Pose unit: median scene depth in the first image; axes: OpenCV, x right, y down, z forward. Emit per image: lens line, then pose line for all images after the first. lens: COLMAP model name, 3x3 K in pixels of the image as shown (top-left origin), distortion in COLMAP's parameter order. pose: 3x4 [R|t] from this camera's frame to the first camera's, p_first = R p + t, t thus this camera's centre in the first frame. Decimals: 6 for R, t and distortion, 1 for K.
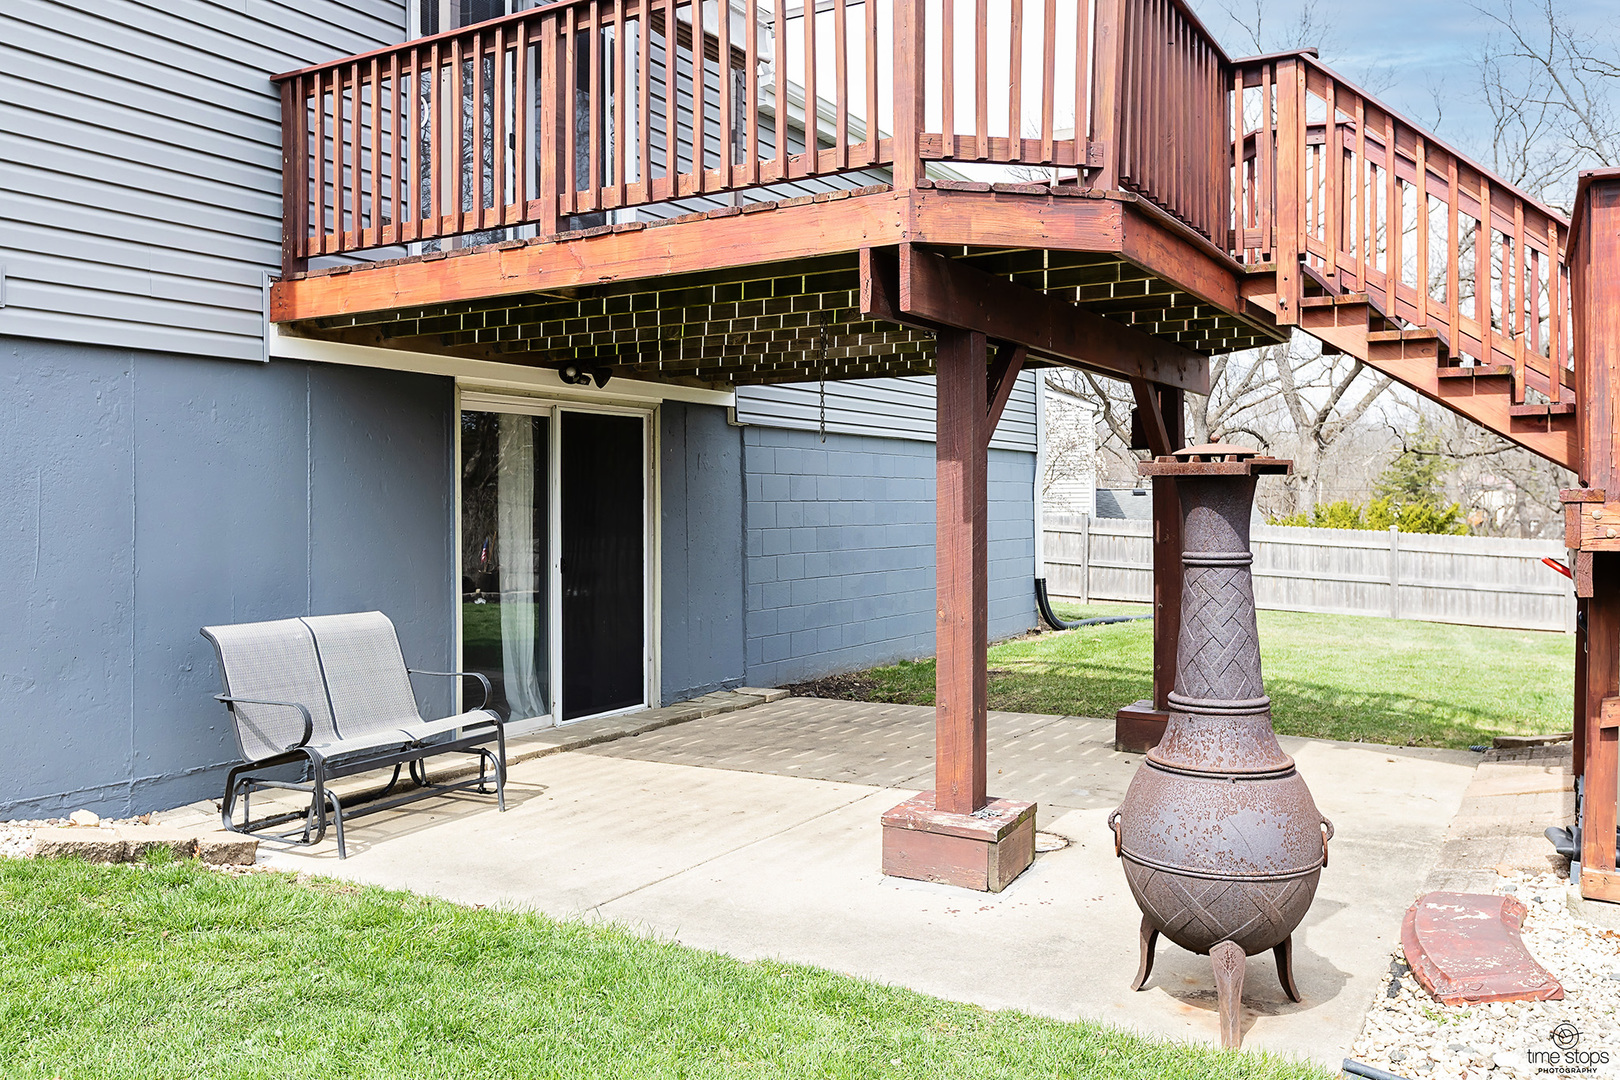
lens RADIAL K [[1332.3, 0, 811.8], [0, 1332.3, 486.6], [0, 0, 1]] dist [0.007668, -0.008370]
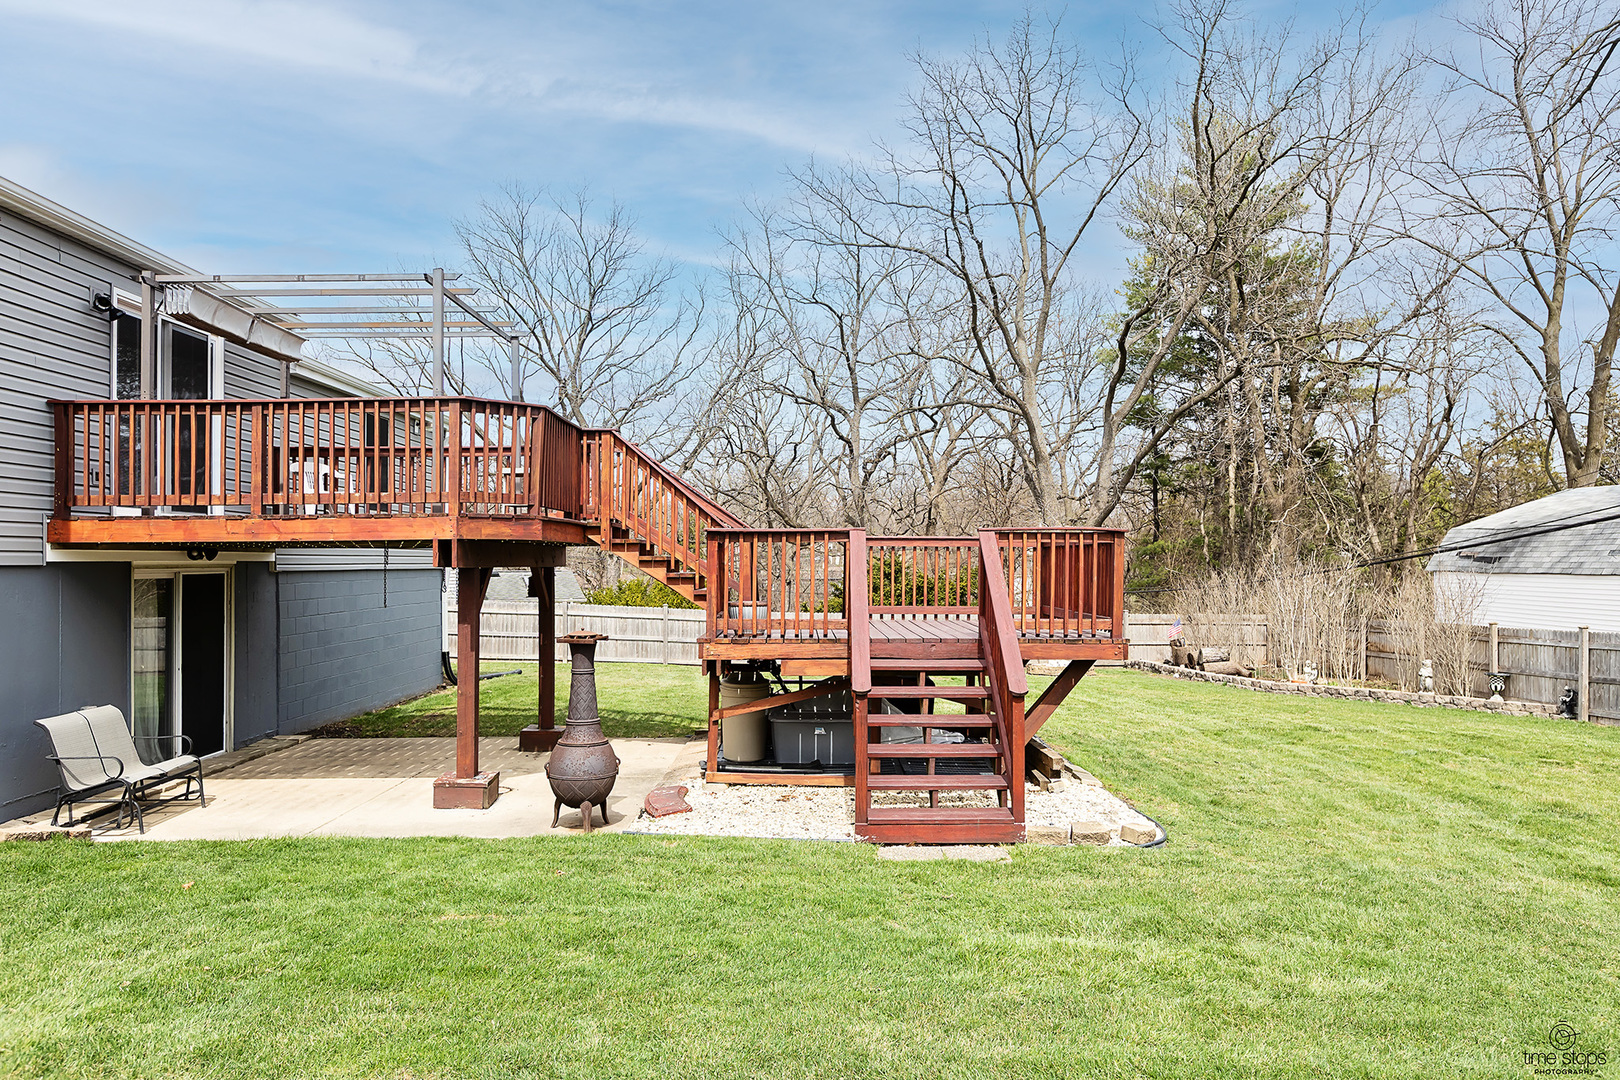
lens RADIAL K [[1116.5, 0, 810.0], [0, 1116.5, 540.0], [0, 0, 1]] dist [-0.001040, -0.000531]
pose [[0.862691, 0.011166, 0.505609, -0.289733], [-0.006971, 0.999924, -0.010188, -0.121552], [-0.505684, 0.005264, 0.862703, -0.777349]]
